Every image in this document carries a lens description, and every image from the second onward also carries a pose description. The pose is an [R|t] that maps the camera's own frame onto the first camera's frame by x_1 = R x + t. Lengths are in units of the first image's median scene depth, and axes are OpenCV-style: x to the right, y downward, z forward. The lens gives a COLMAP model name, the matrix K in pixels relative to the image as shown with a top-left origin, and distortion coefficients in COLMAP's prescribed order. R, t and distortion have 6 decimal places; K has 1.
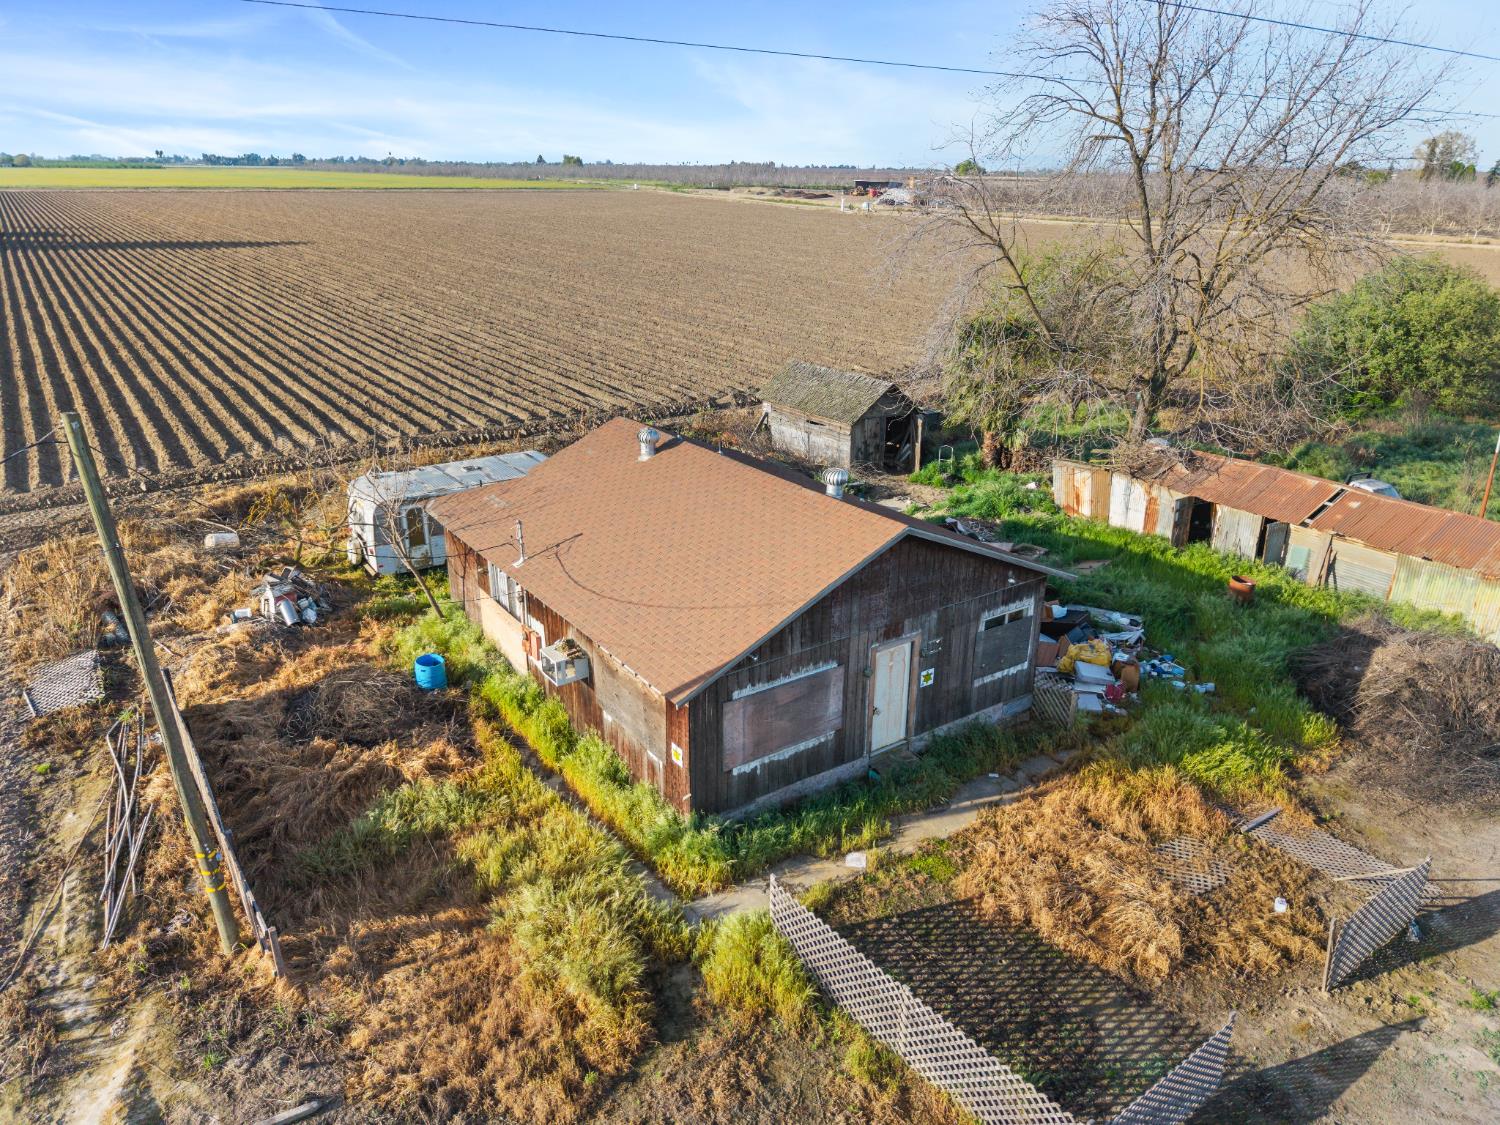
lens RADIAL K [[1014.8, 0, 750.0], [0, 1014.8, 562.5], [0, 0, 1]] dist [0.111082, -0.131654]
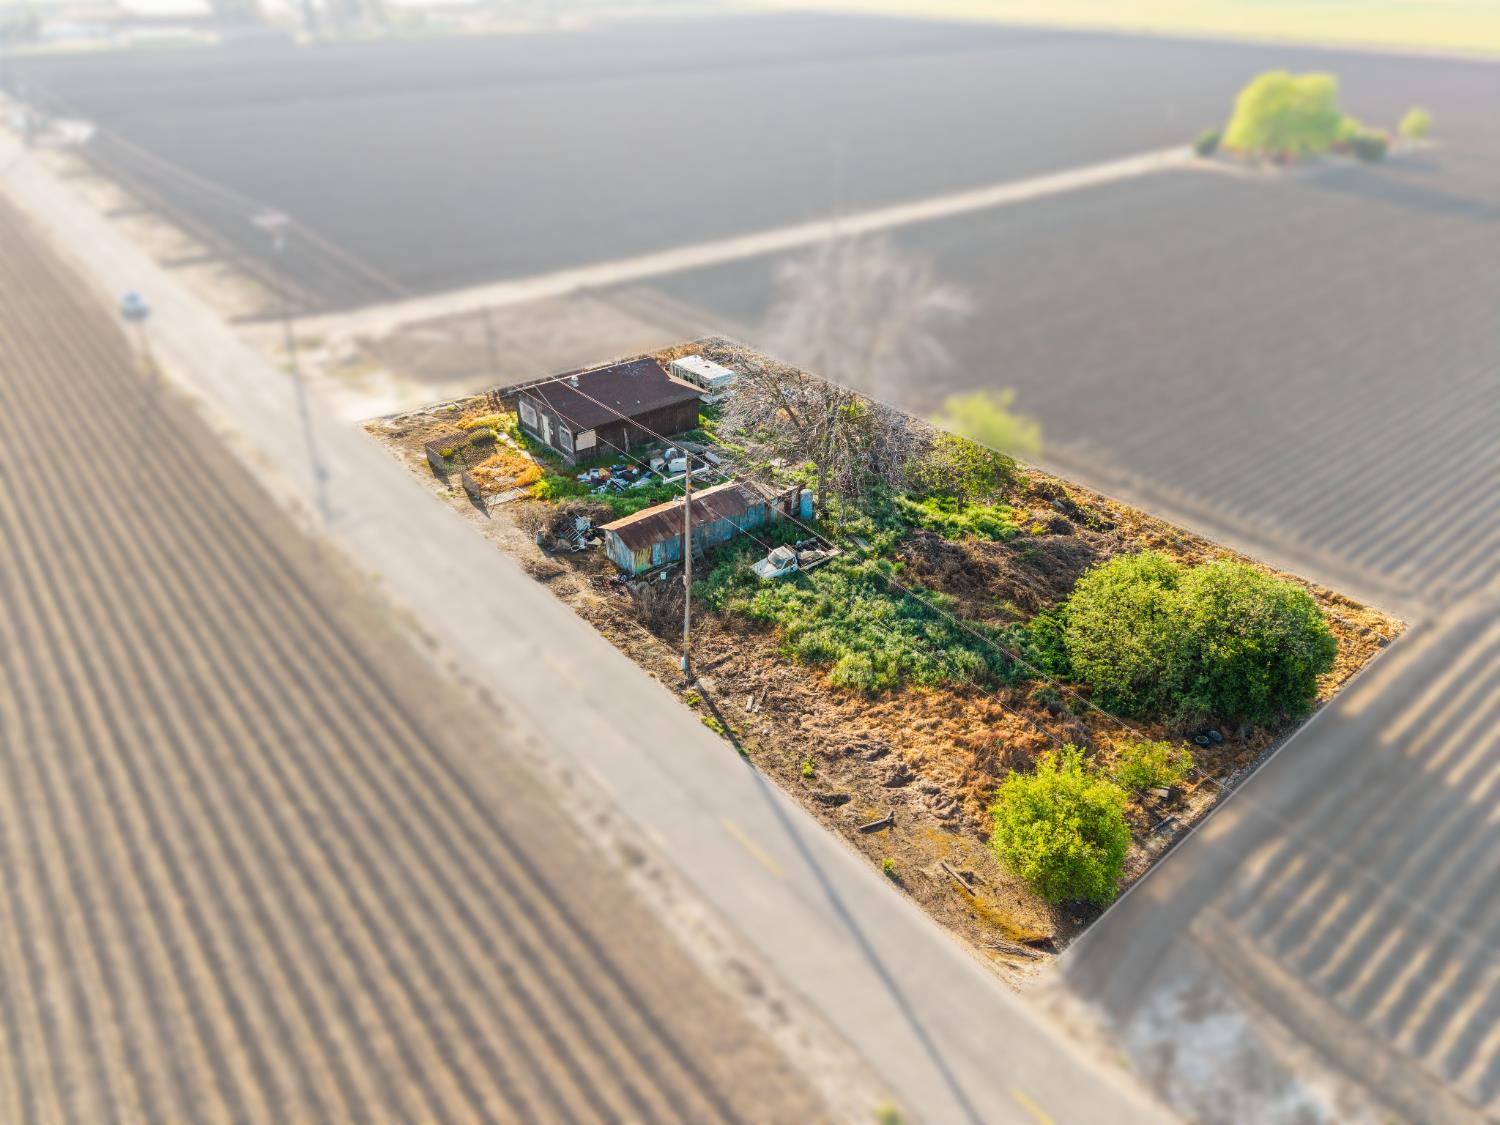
lens RADIAL K [[1002.1, 0, 744.0], [0, 1002.1, 565.2], [0, 0, 1]] dist [0.082916, -0.129123]
pose [[0.077835, 0.514590, -0.853896, 4.003099], [-0.364922, 0.811761, 0.455934, -1.585209], [0.927779, 0.276118, 0.250969, 0.909038]]
